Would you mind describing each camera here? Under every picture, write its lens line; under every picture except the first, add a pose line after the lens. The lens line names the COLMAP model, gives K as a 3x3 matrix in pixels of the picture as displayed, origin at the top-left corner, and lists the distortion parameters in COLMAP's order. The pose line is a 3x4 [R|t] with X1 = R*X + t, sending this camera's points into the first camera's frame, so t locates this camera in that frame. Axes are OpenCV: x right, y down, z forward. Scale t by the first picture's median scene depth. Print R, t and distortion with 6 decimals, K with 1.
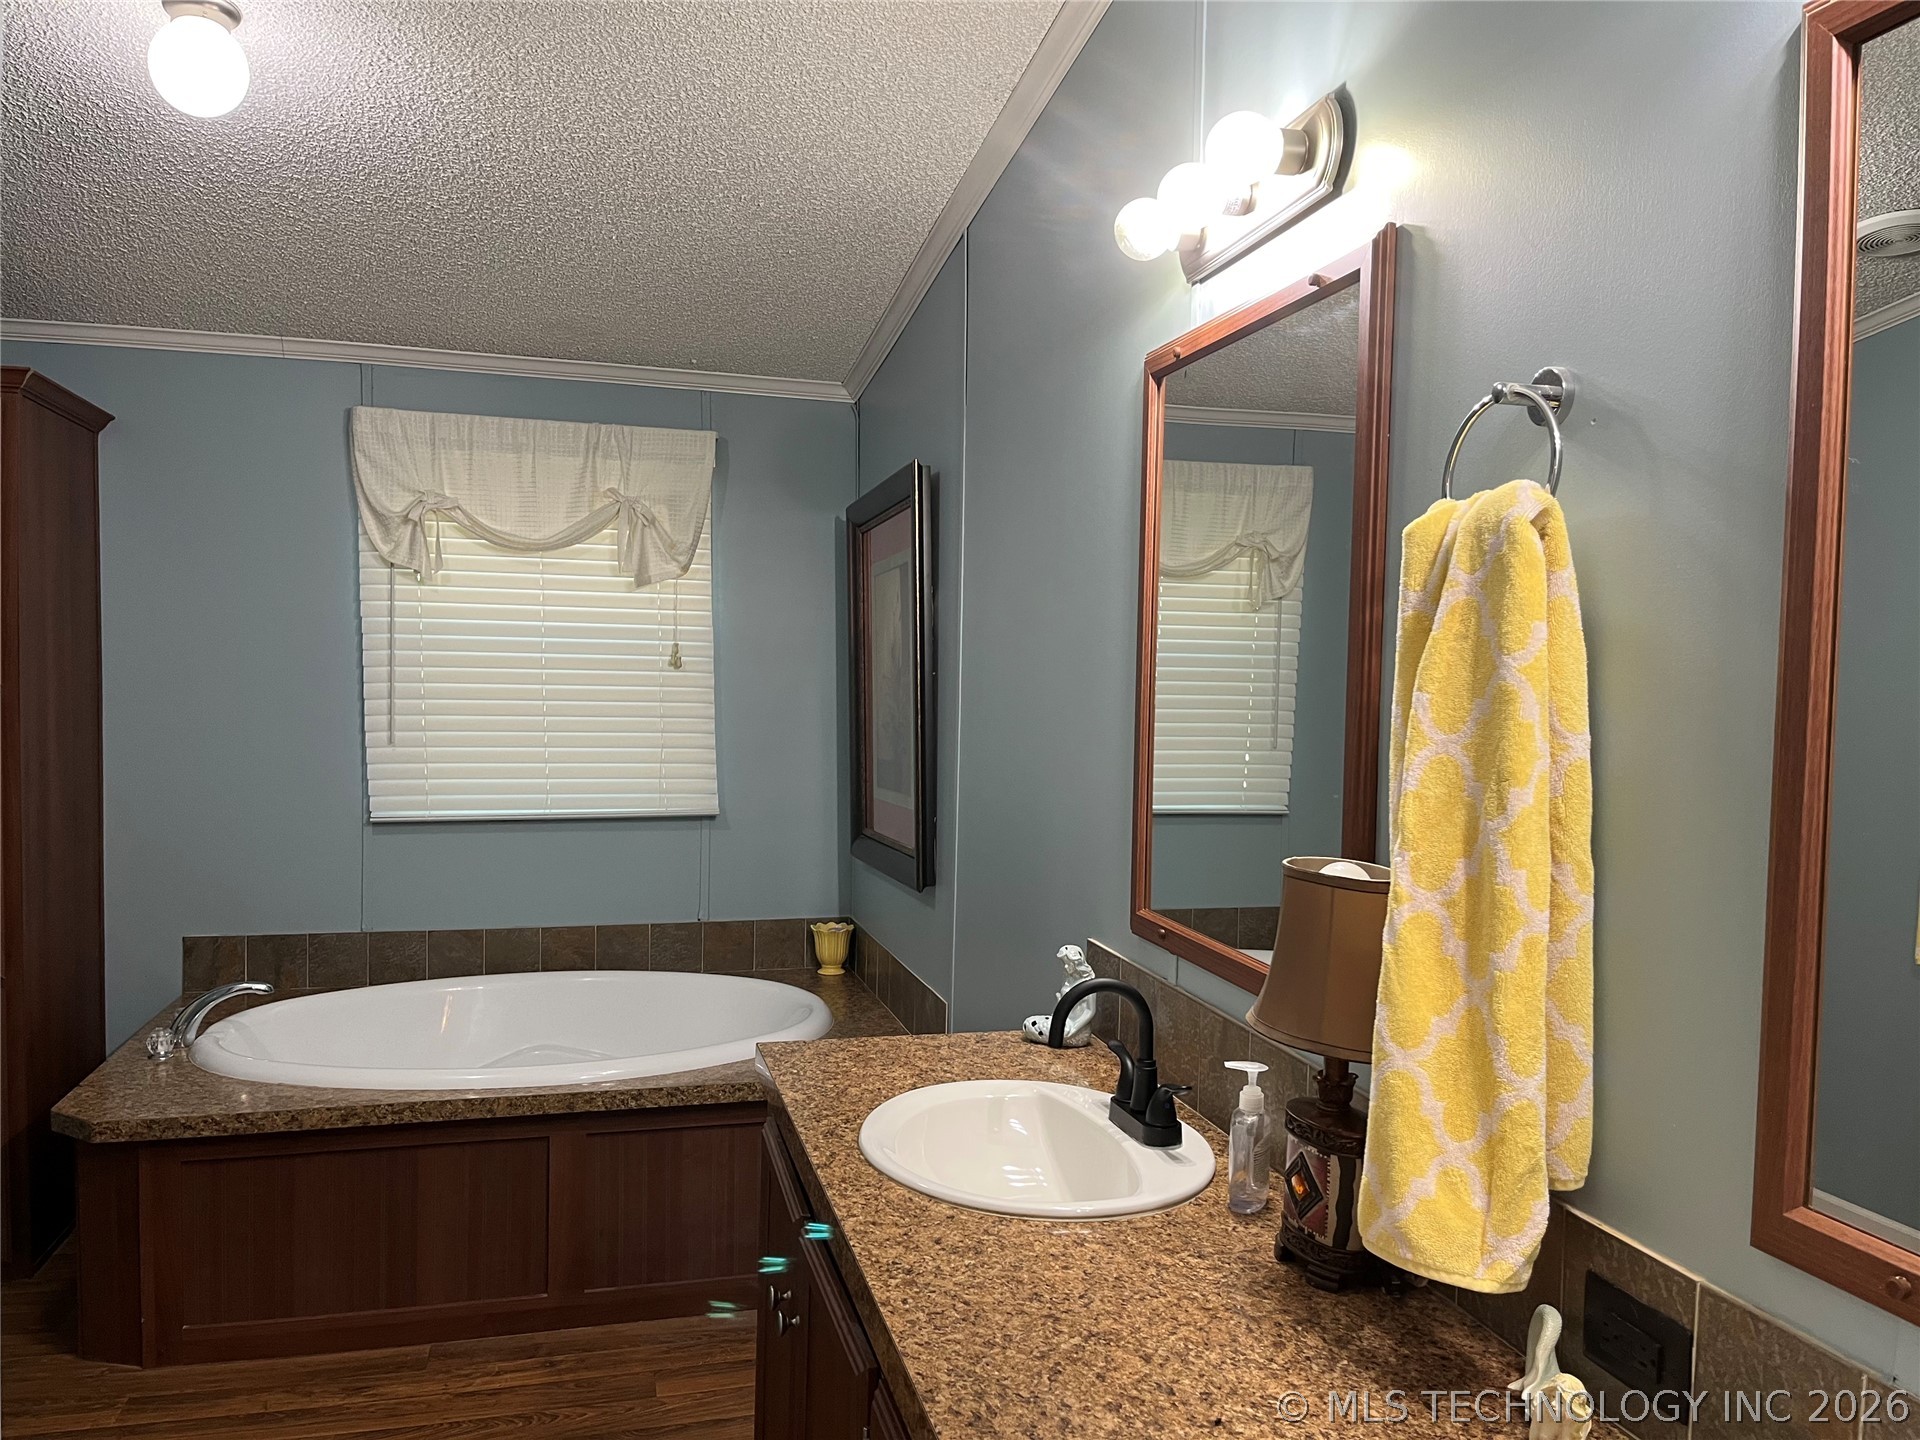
lens RADIAL K [[1452.8, 0, 969.2], [0, 1452.8, 732.0], [0, 0, 1]] dist [0.053171, -0.053113]
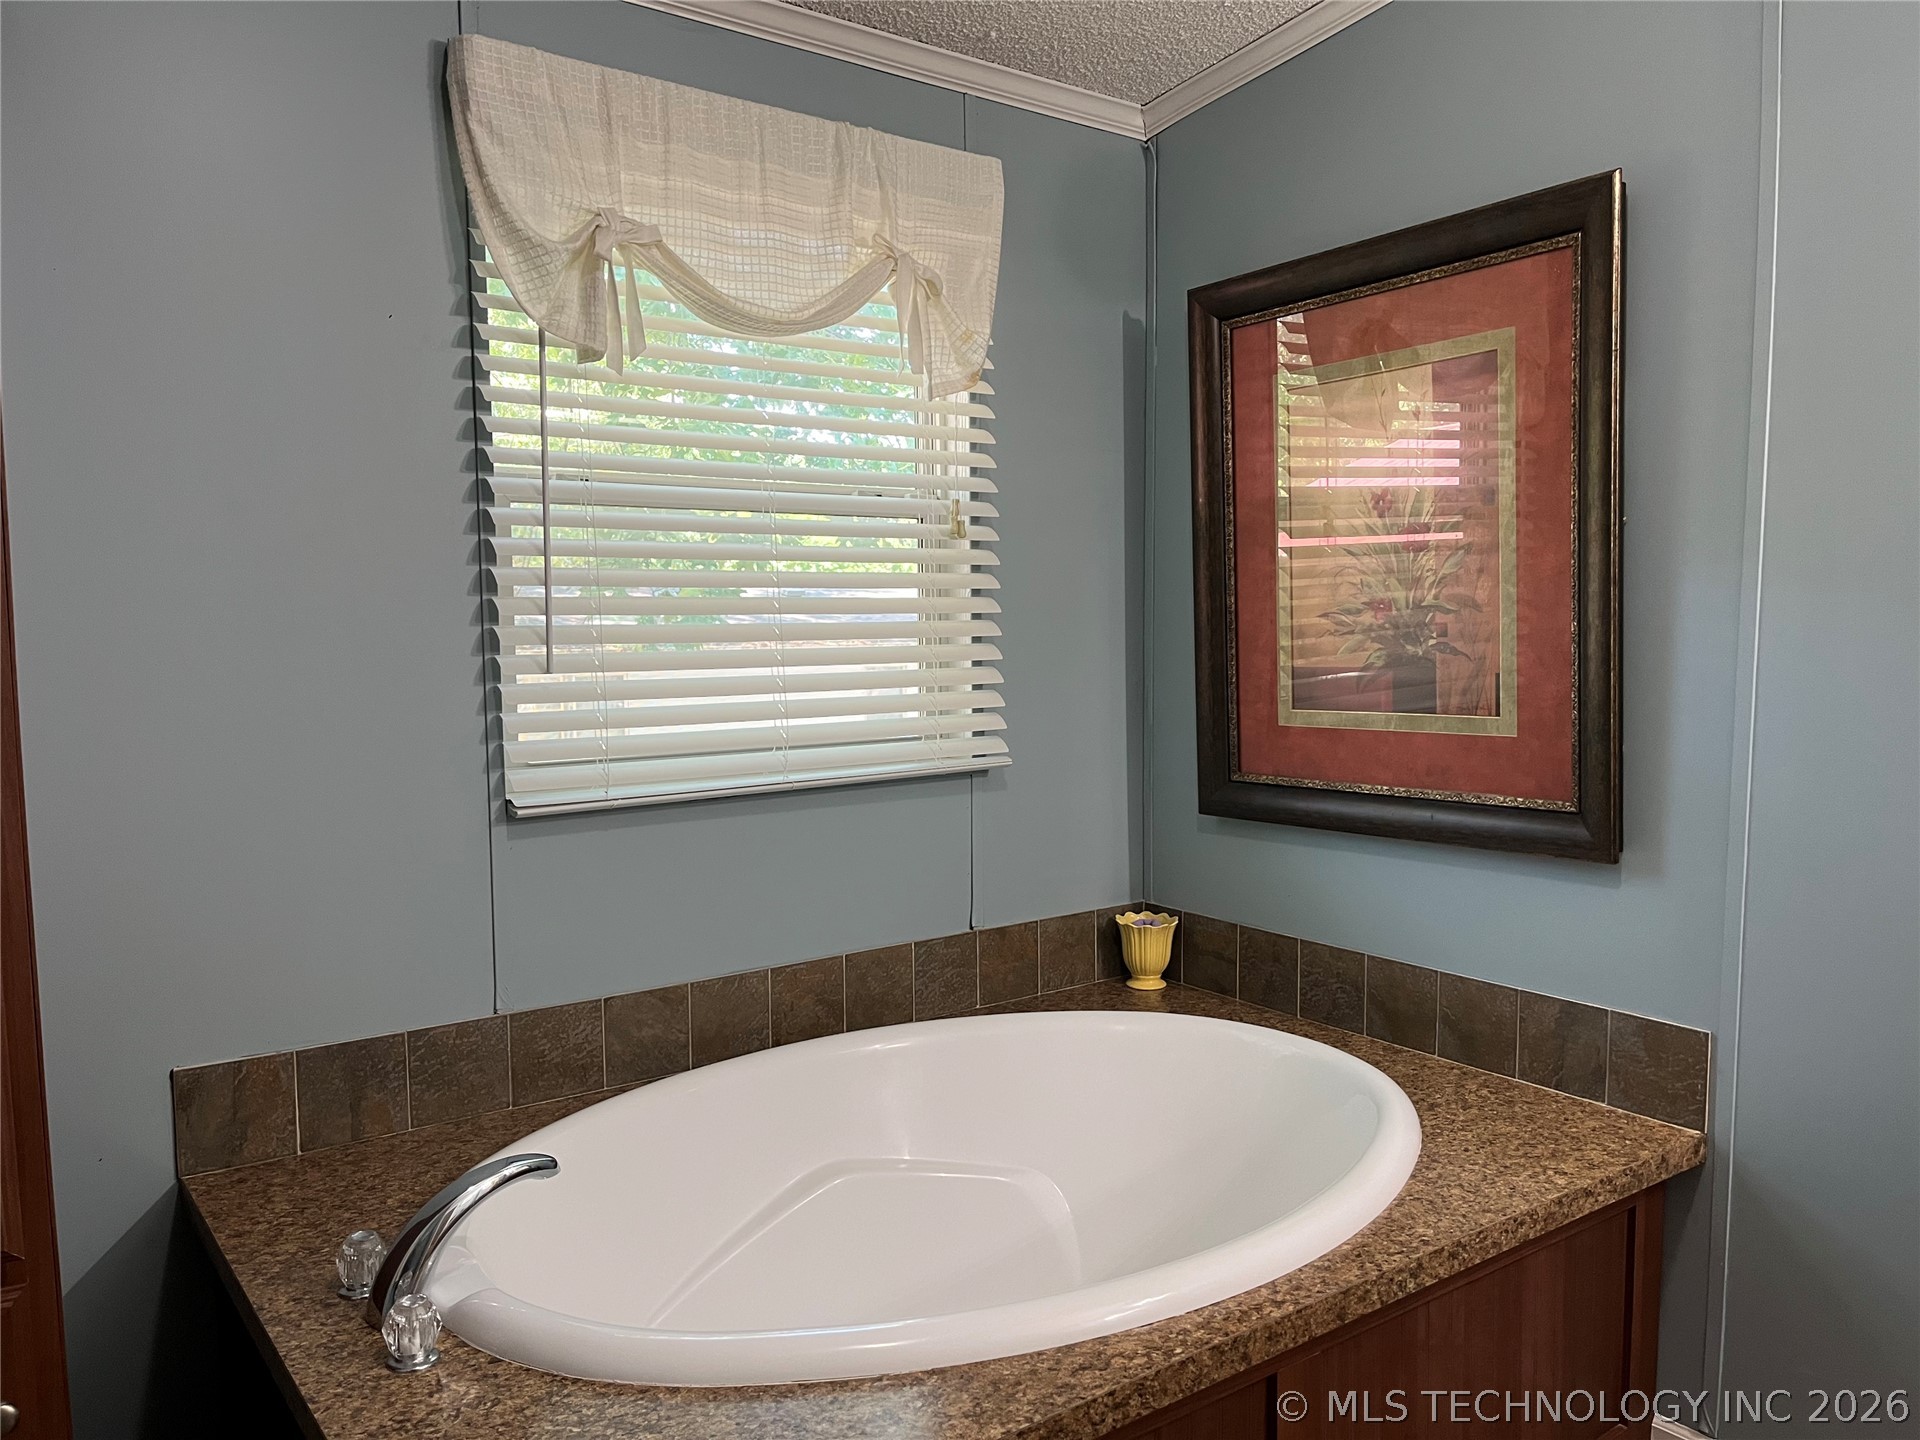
lens RADIAL K [[1452.8, 0, 952.8], [0, 1452.8, 714.9], [0, 0, 1]] dist [0.053171, -0.053113]
pose [[0.929733, -0.051163, 0.364664, -0.454291], [0.038362, 0.998370, 0.042268, 0.006824], [-0.366232, -0.025308, 0.930179, 0.430274]]
